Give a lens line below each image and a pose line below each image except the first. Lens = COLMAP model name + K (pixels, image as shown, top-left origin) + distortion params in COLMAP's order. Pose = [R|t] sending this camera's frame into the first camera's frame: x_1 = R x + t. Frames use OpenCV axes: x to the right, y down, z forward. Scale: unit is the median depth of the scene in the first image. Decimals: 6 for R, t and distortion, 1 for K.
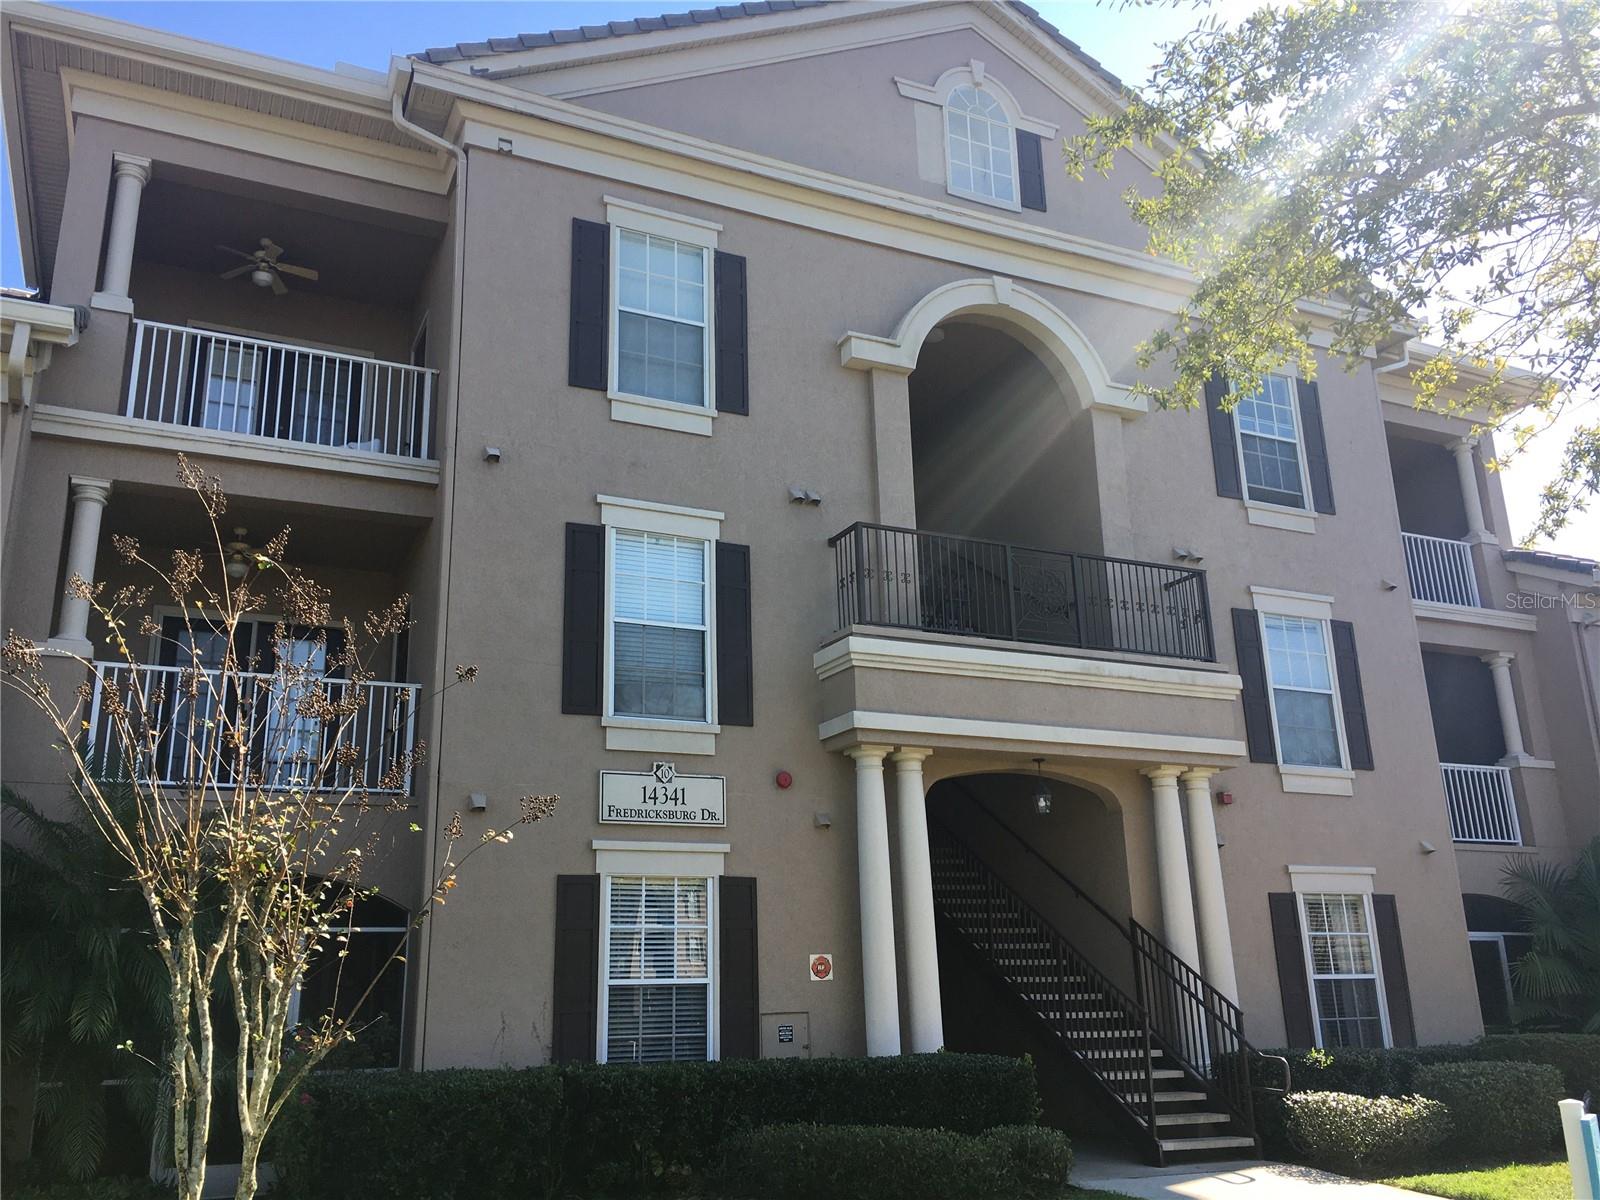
lens RADIAL K [[1364.6, 0, 778.1], [0, 1364.6, 610.8], [0, 0, 1]] dist [0.064972, -0.051268]
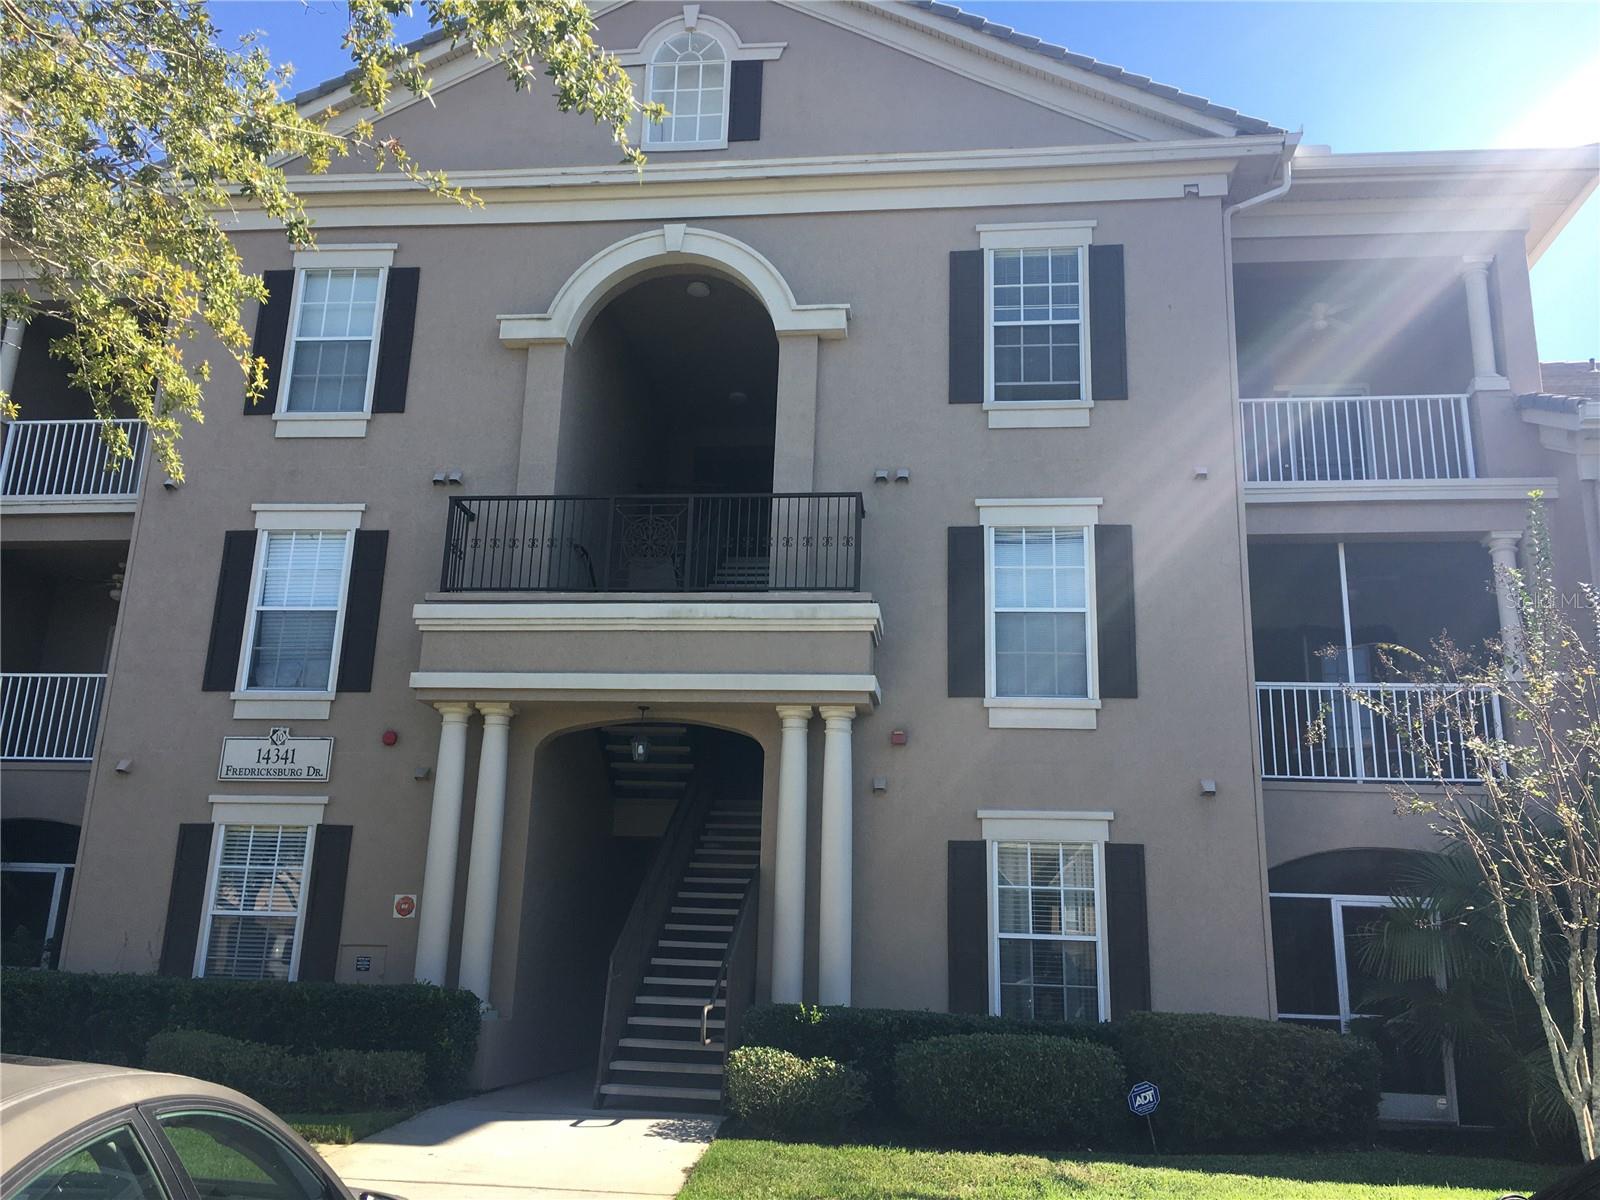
lens RADIAL K [[1364.6, 0, 778.1], [0, 1364.6, 610.8], [0, 0, 1]] dist [0.064972, -0.051268]
pose [[0.846140, -0.088302, -0.525595, 0.819824], [0.096816, 0.995238, -0.011343, 0.060468], [0.524094, -0.041288, 0.850659, 0.209892]]
